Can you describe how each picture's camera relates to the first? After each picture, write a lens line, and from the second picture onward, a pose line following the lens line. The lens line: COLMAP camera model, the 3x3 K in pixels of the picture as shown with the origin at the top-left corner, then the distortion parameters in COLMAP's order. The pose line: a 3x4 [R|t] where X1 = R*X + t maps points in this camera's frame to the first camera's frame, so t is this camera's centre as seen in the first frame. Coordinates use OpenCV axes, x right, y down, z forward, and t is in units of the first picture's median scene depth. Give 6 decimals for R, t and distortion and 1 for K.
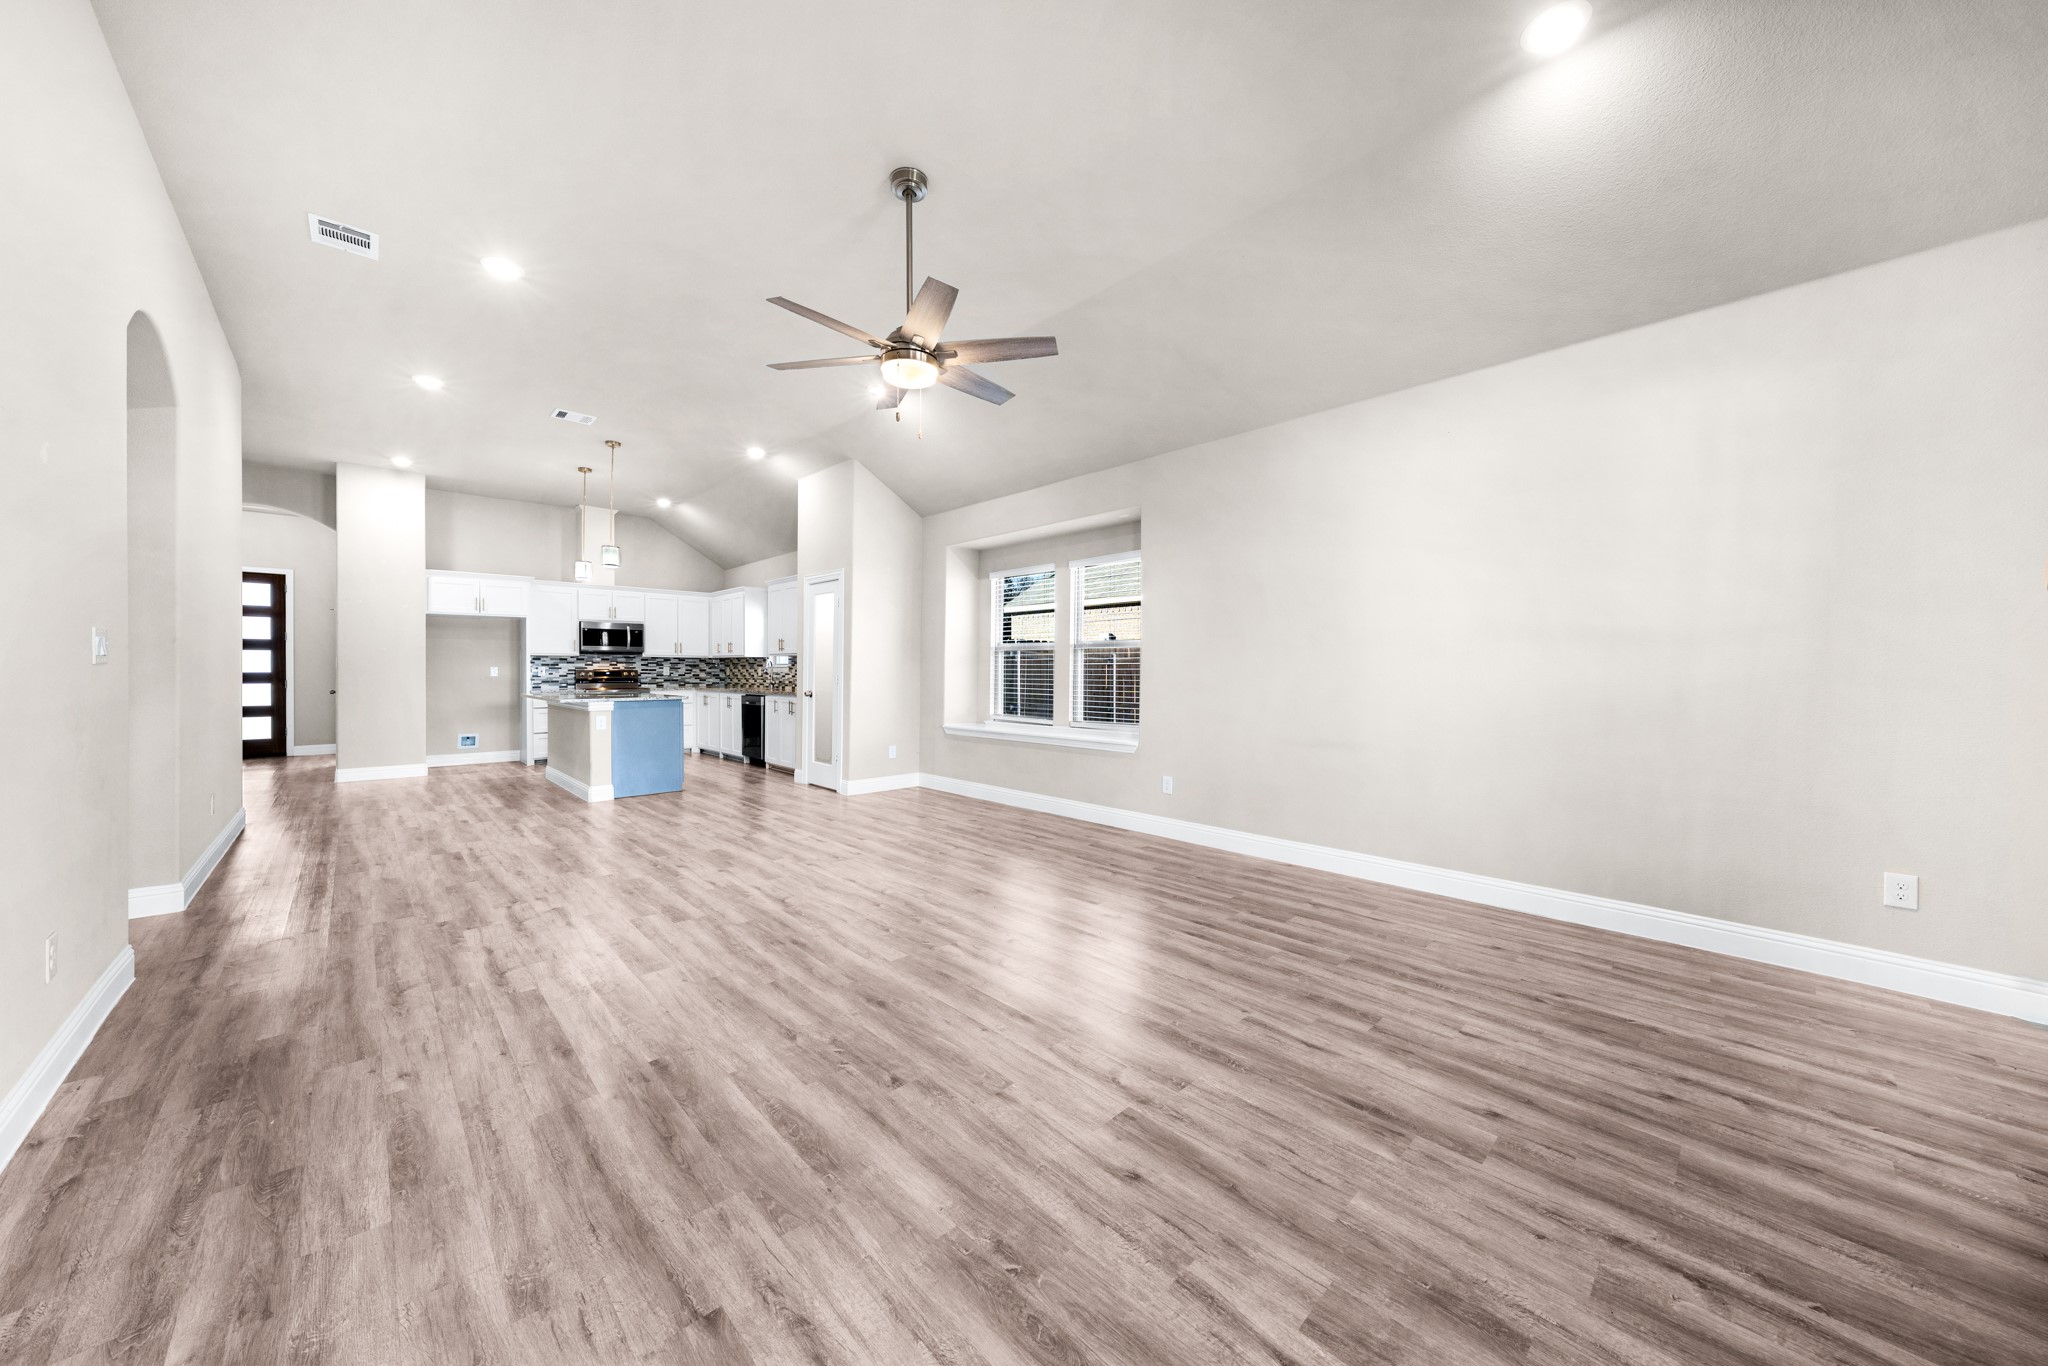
lens RADIAL K [[706.3, 0, 1029.5], [0, 706.3, 679.5], [0, 0, 1]] dist [-0.000291, -0.000037]
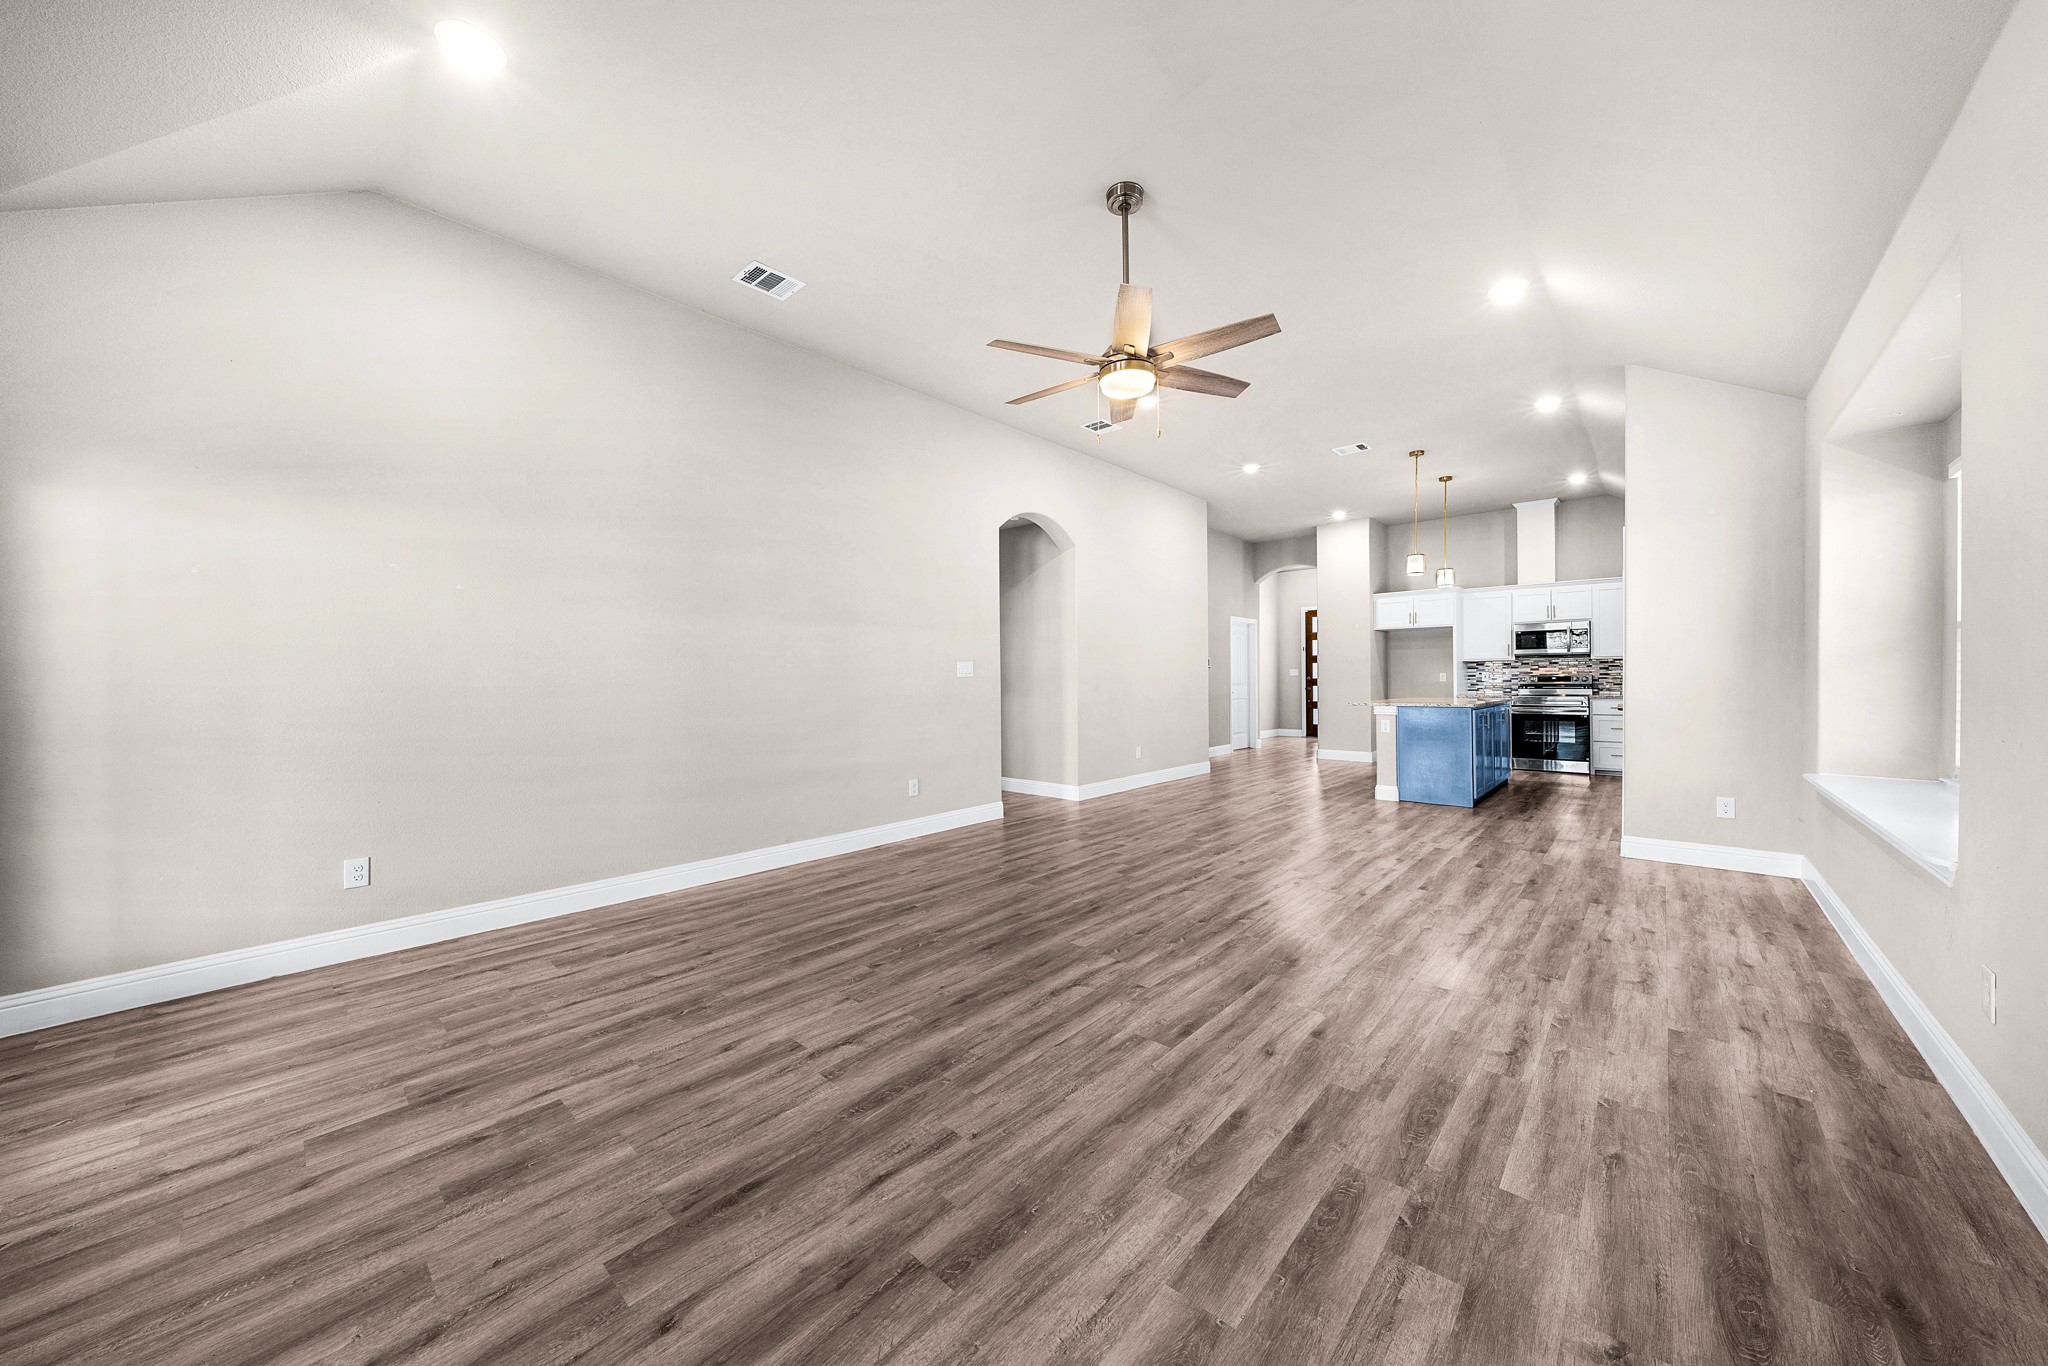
lens RADIAL K [[703.4, 0, 1020.2], [0, 703.4, 675.7], [0, 0, 1]] dist [-0.000169, 0.000088]
pose [[0.067231, -0.005698, -0.997721, 0.378863], [-0.005491, 0.999966, -0.006081, -0.004334], [0.997722, 0.005888, 0.067197, 0.358350]]
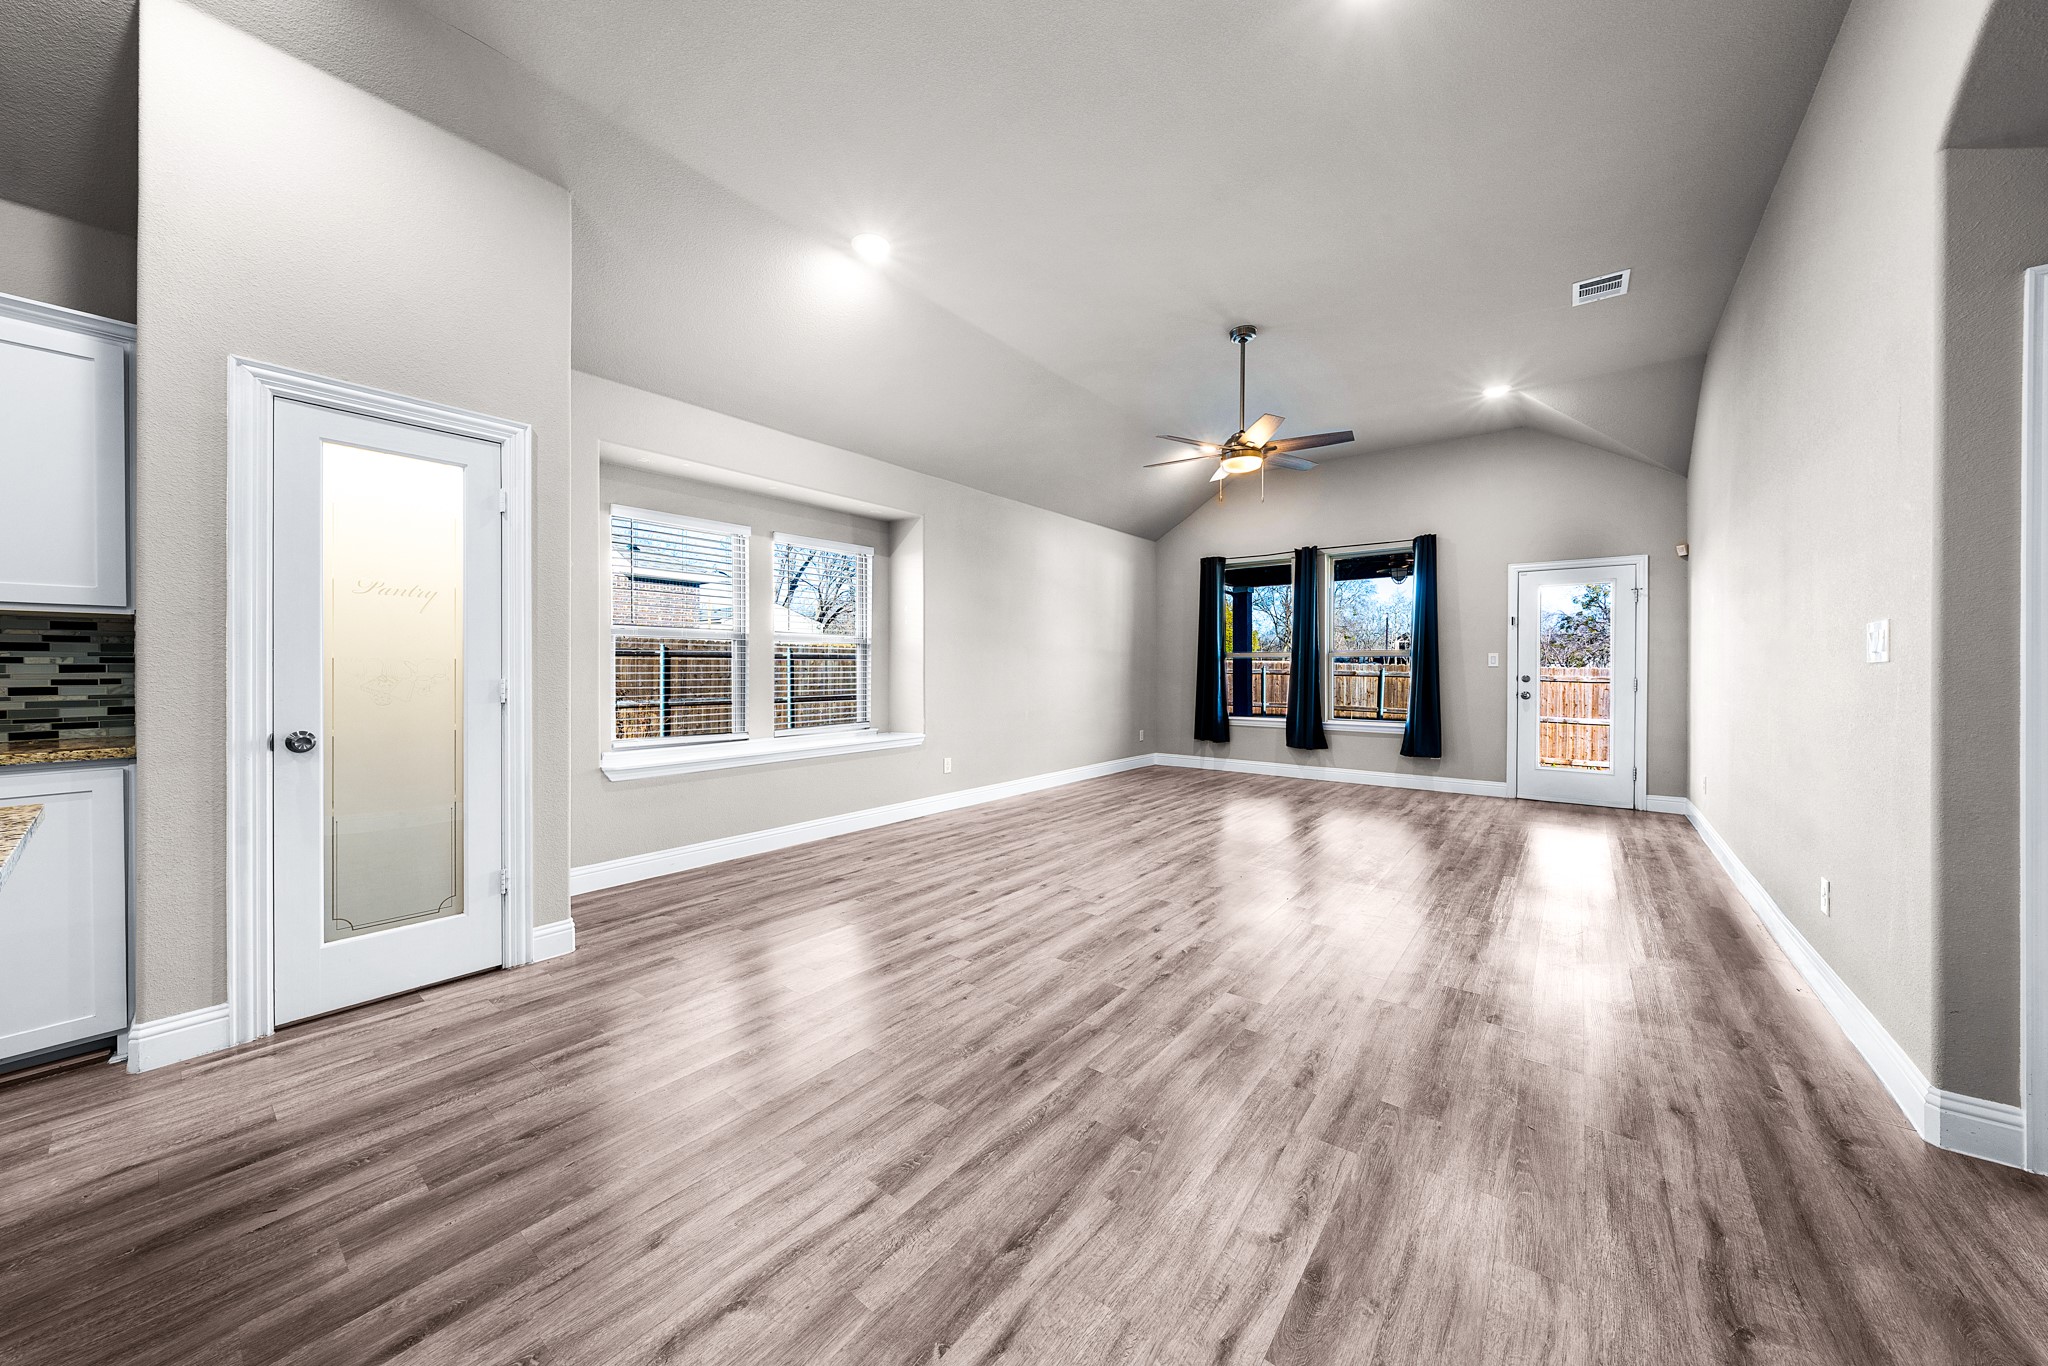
lens RADIAL K [[703.4, 0, 1020.2], [0, 703.4, 675.7], [0, 0, 1]] dist [-0.000169, 0.000088]
pose [[-0.137923, -0.013708, 0.990348, -0.713762], [0.012388, 0.999802, 0.015564, -0.011577], [-0.990366, 0.014415, -0.137726, 0.762685]]
